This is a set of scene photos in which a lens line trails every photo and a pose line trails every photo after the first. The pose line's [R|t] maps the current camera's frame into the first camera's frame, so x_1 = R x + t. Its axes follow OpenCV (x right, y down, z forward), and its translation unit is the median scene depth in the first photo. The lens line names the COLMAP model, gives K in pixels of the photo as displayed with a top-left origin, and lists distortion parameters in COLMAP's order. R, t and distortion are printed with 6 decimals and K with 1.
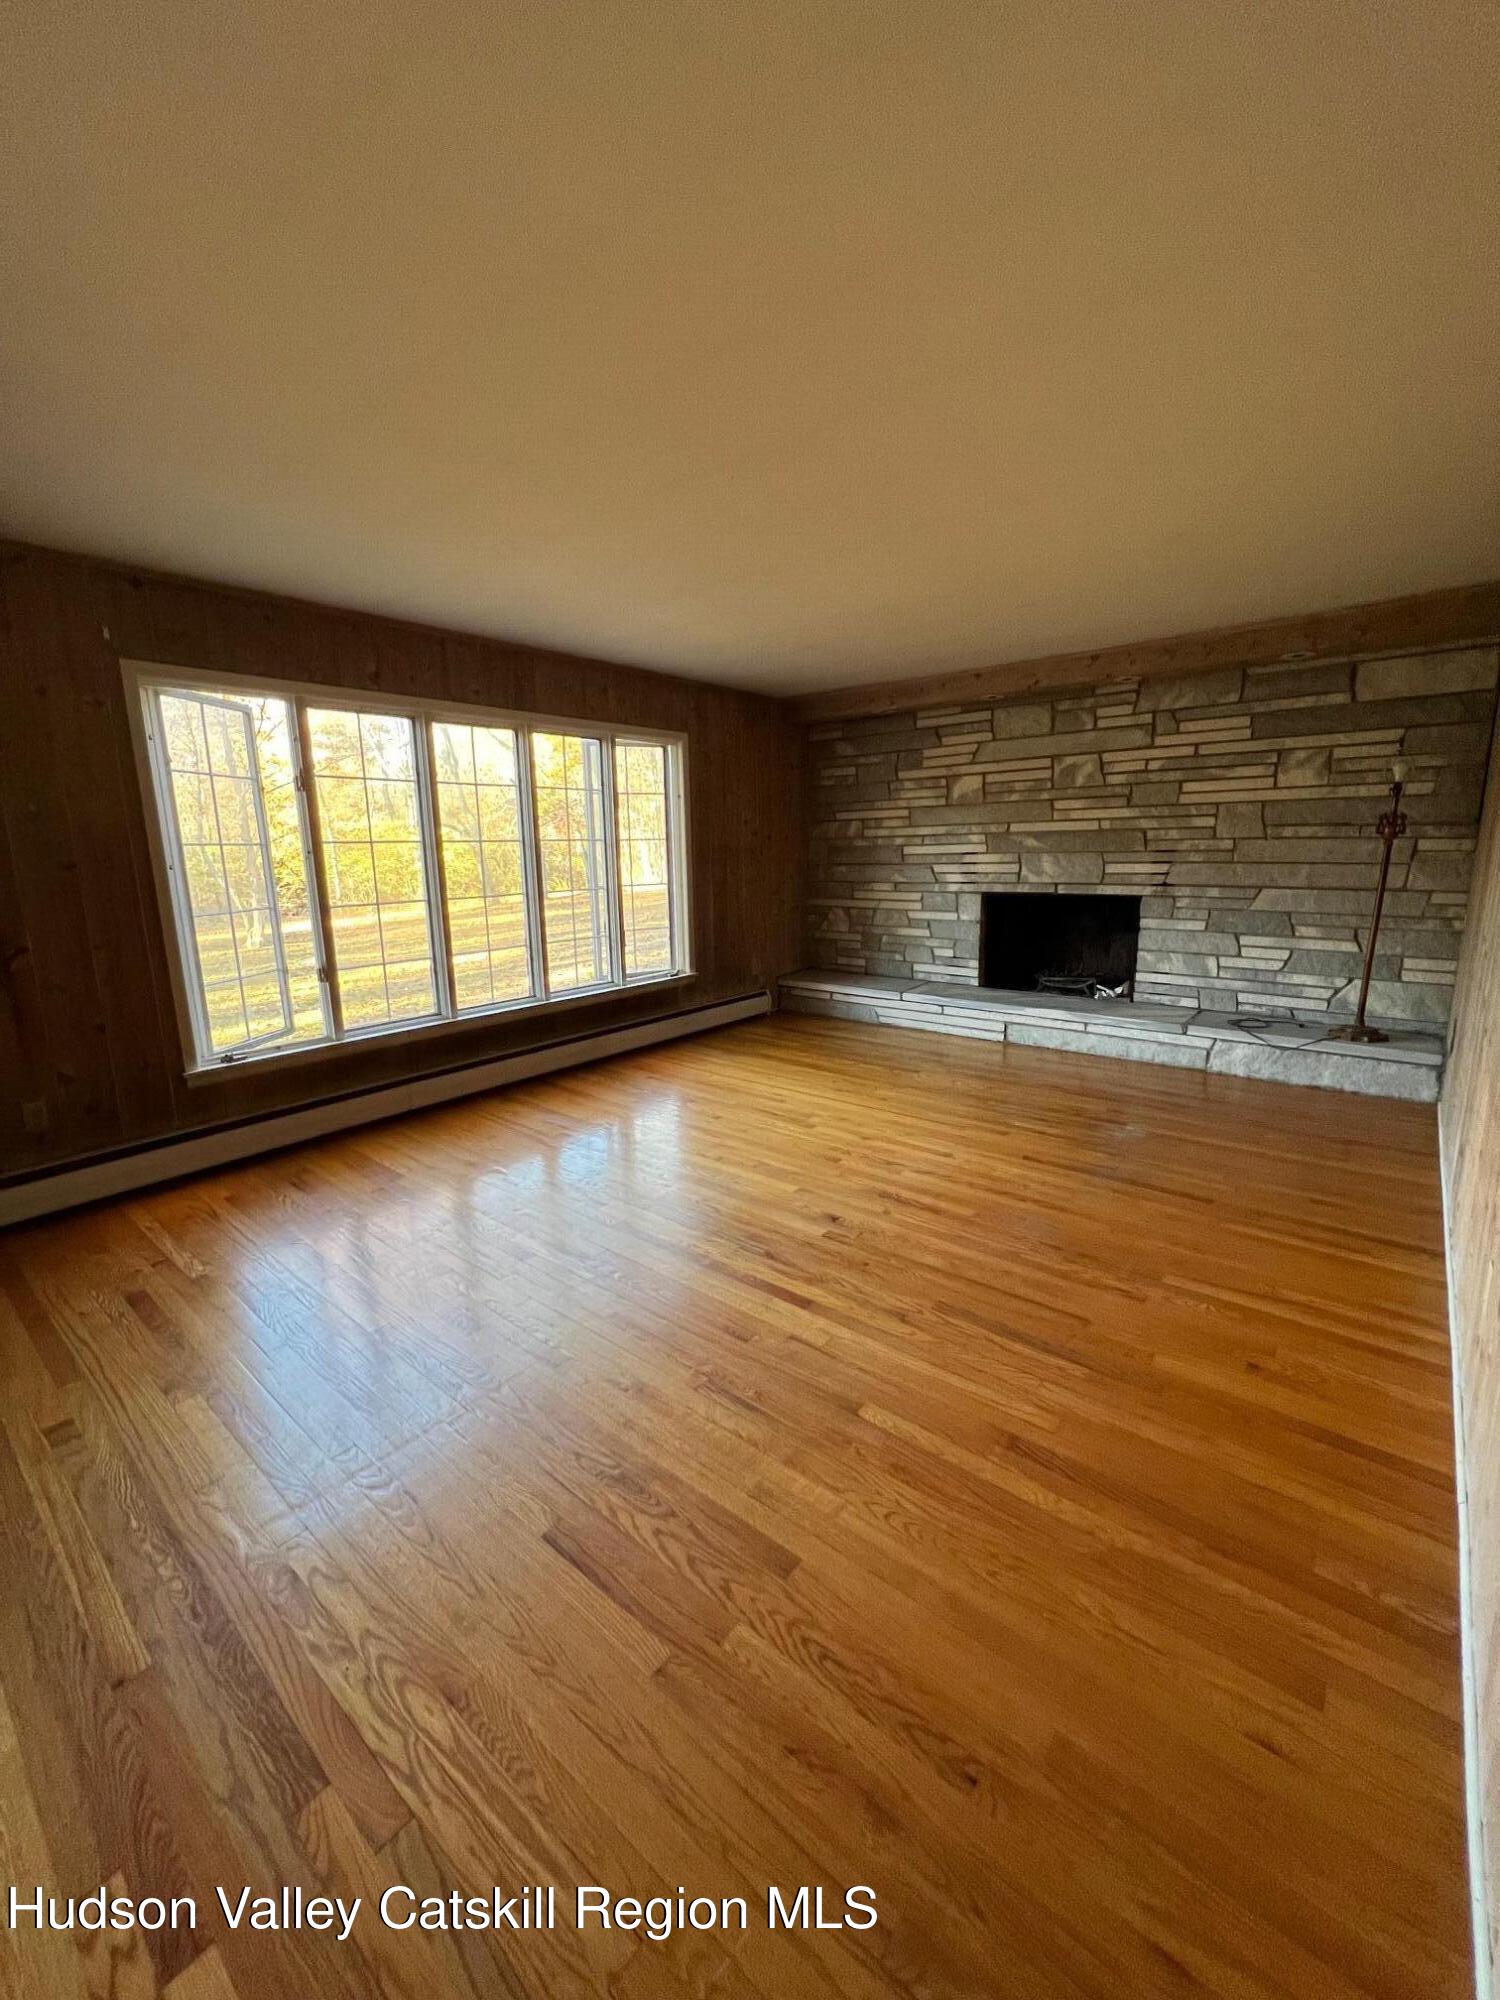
lens RADIAL K [[795.7, 0, 767.9], [0, 795.7, 998.3], [0, 0, 1]] dist [-0.015587, -0.000162]
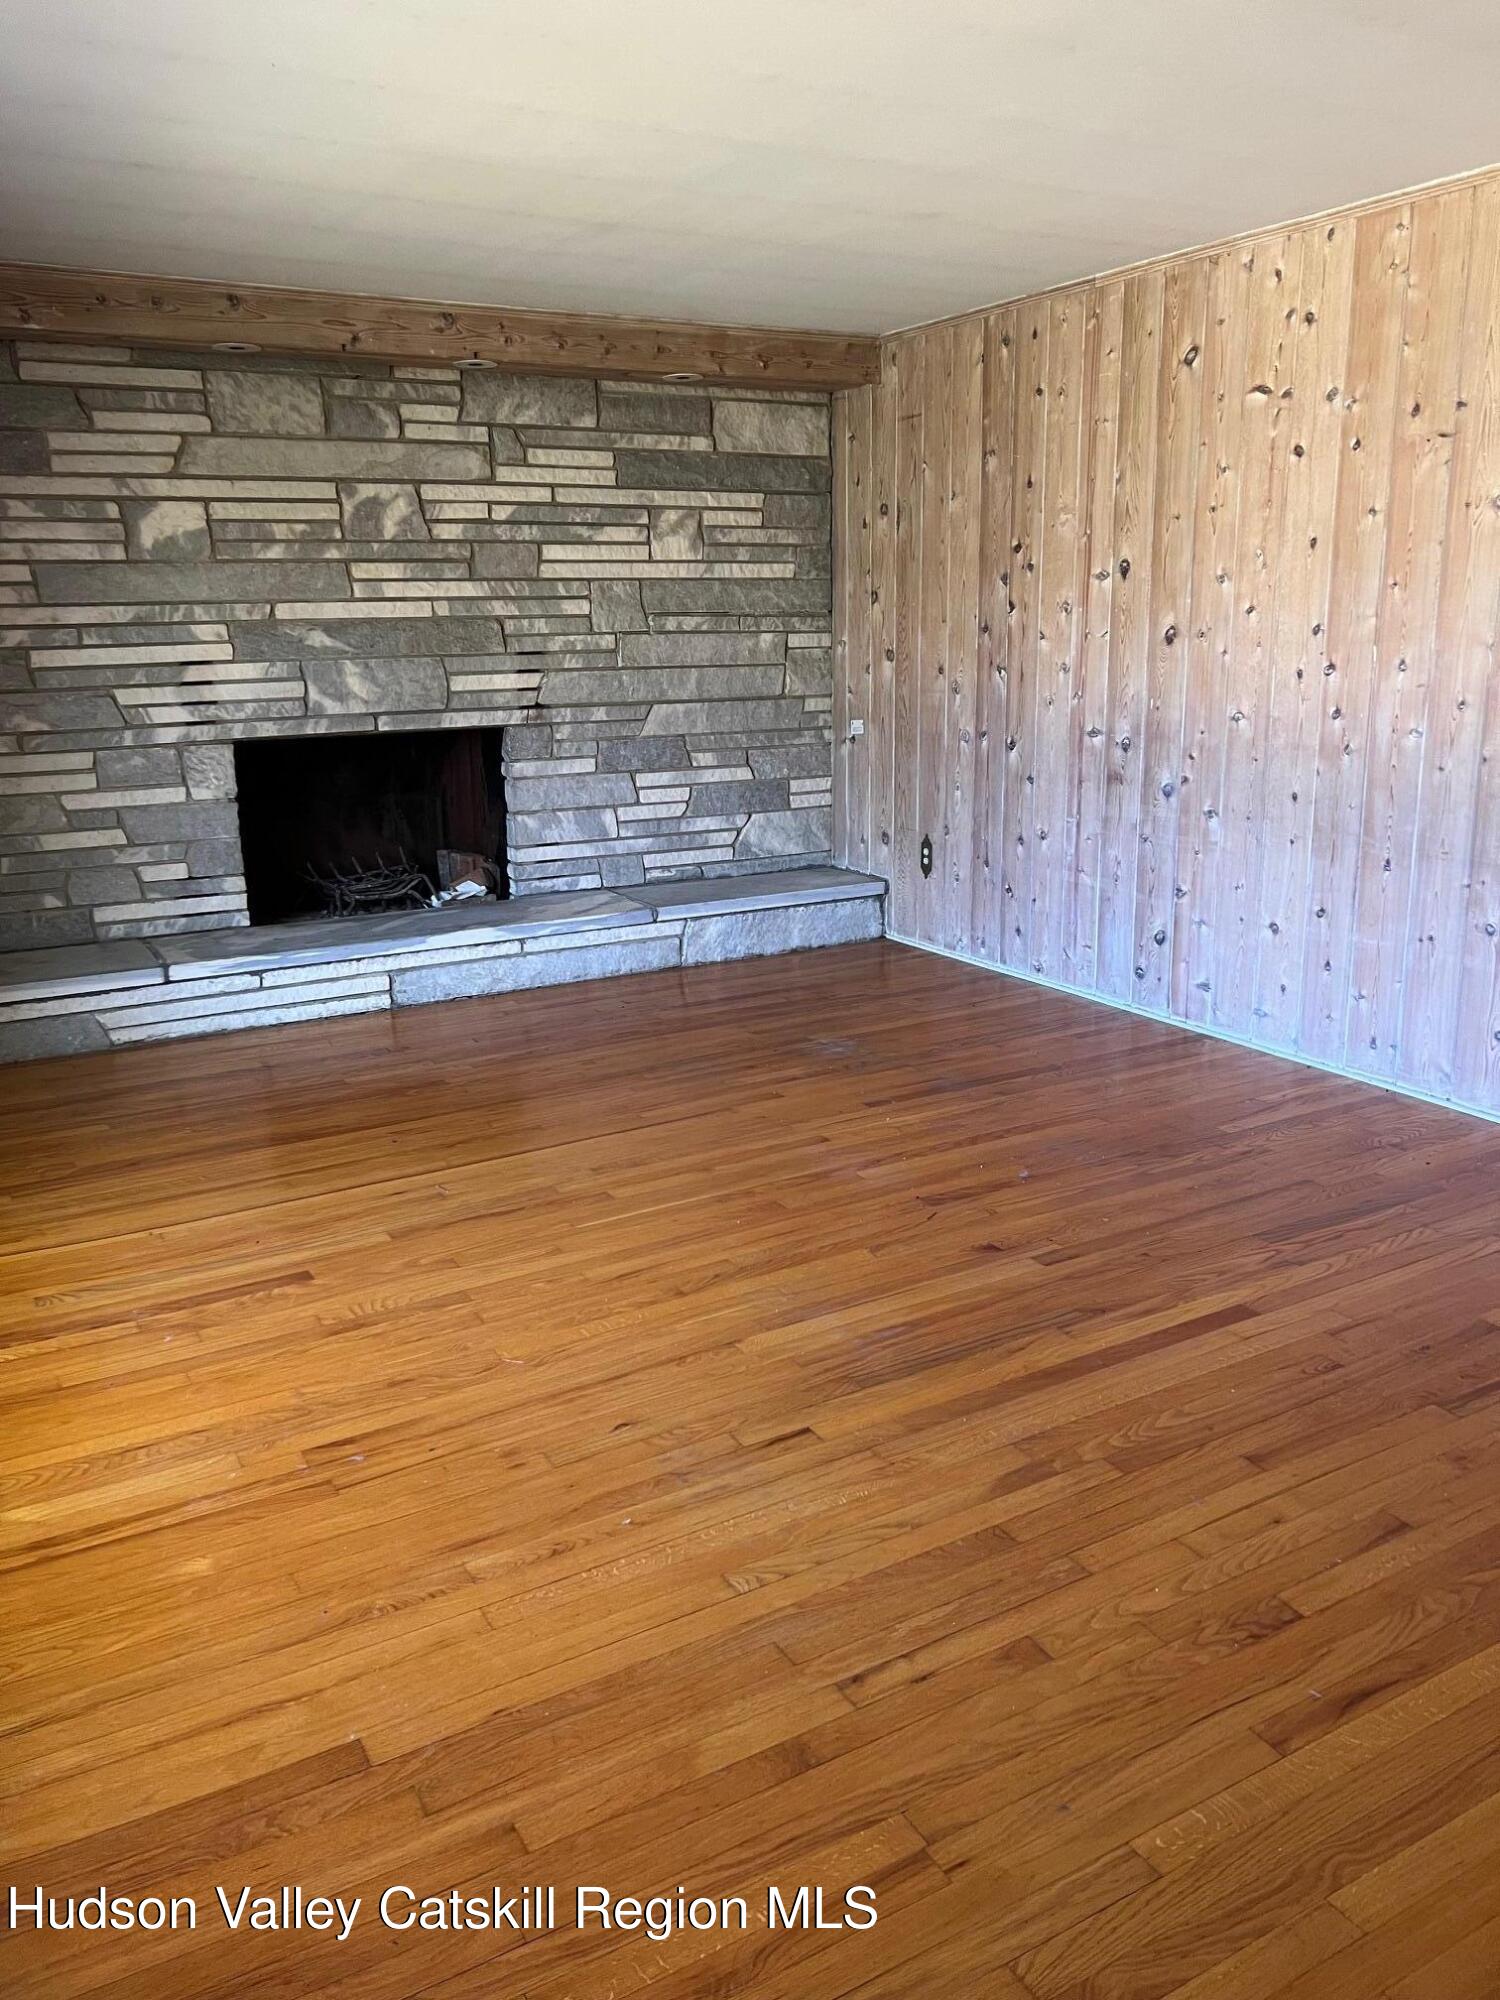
lens RADIAL K [[1438.4, 0, 750.0], [0, 1438.4, 1000.0], [0, 0, 1]] dist [0.037874, -0.095386]
pose [[0.367661, -0.220917, 0.903339, -0.551025], [0.186363, 0.969172, 0.161166, -0.070090], [-0.911095, 0.109094, 0.397498, 0.412980]]
